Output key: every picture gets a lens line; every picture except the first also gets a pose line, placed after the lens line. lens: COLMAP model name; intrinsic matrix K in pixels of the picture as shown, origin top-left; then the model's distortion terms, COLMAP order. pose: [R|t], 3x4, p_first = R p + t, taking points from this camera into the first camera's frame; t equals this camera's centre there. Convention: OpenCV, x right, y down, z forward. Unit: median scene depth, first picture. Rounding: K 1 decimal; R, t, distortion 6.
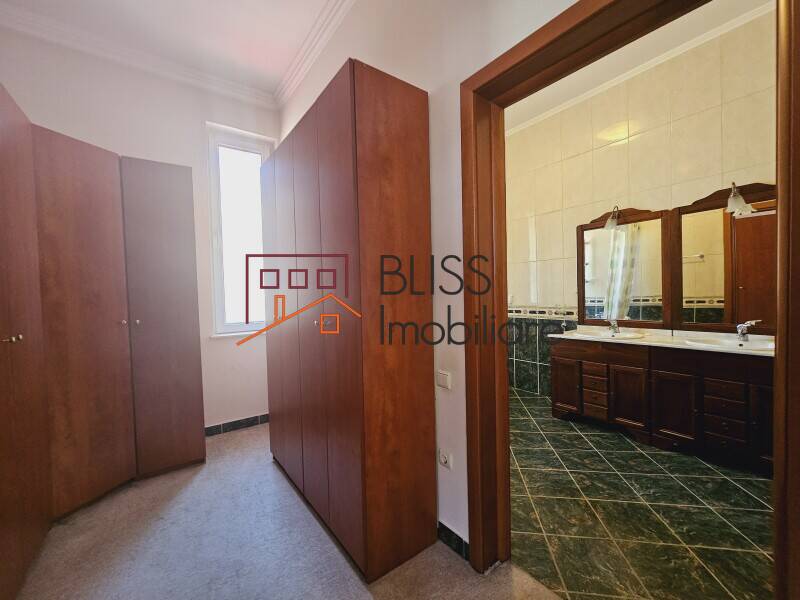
lens RADIAL K [[328.1, 0, 399.5], [0, 328.1, 300.2], [0, 0, 1]] dist [0.000591, 0.000100]
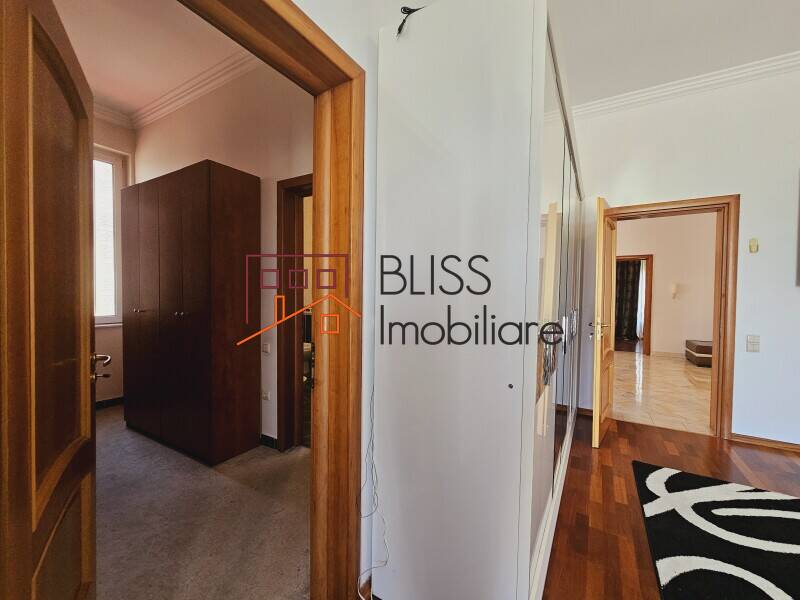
lens RADIAL K [[328.1, 0, 403.8], [0, 328.1, 305.9], [0, 0, 1]] dist [0.000591, 0.000100]
pose [[0.918876, 0.027309, 0.393599, 0.115183], [-0.029711, 0.999559, 0.000011, 0.006461], [-0.393425, -0.011705, 0.919282, -0.827426]]
